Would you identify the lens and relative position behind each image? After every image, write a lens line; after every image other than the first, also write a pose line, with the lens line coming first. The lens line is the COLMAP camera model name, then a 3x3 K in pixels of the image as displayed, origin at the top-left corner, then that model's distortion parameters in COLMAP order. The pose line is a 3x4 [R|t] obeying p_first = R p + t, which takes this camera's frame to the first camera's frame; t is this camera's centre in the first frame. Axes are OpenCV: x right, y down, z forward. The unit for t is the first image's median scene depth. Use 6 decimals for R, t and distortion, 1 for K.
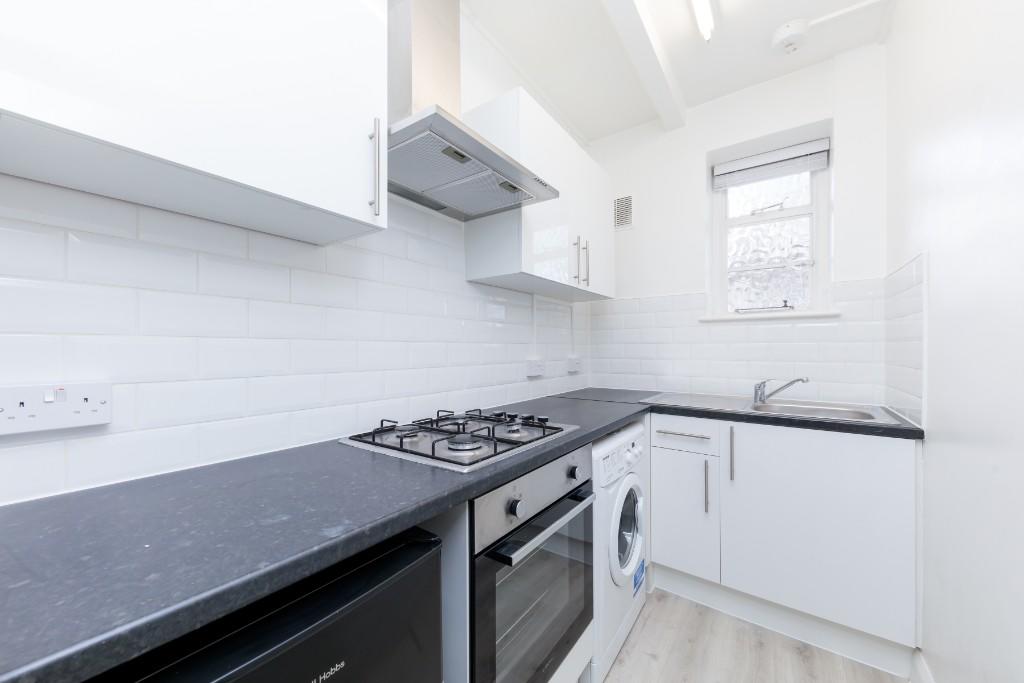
lens RADIAL K [[379.0, 0, 512.0], [0, 379.0, 341.5], [0, 0, 1]] dist [0.011738, -0.007885]
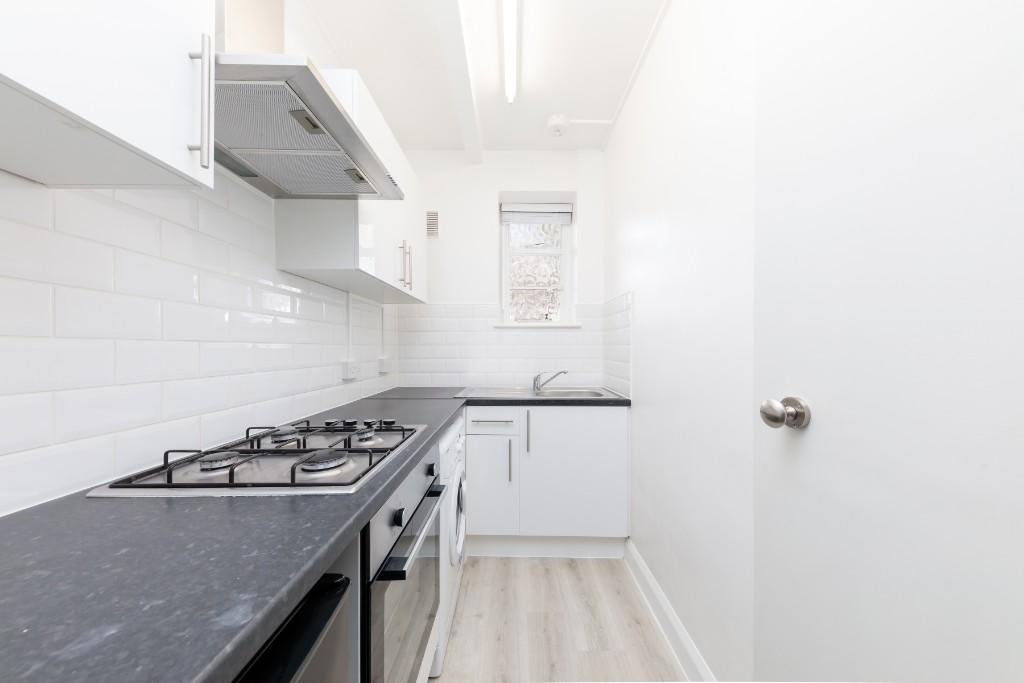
lens RADIAL K [[352.2, 0, 508.9], [0, 352.2, 341.7], [0, 0, 1]] dist [-0.000034, -0.000166]
pose [[0.806190, 0.013127, 0.591511, -0.184703], [-0.012703, 0.999907, -0.004877, -0.002768], [-0.591520, -0.003582, 0.806282, 0.075847]]
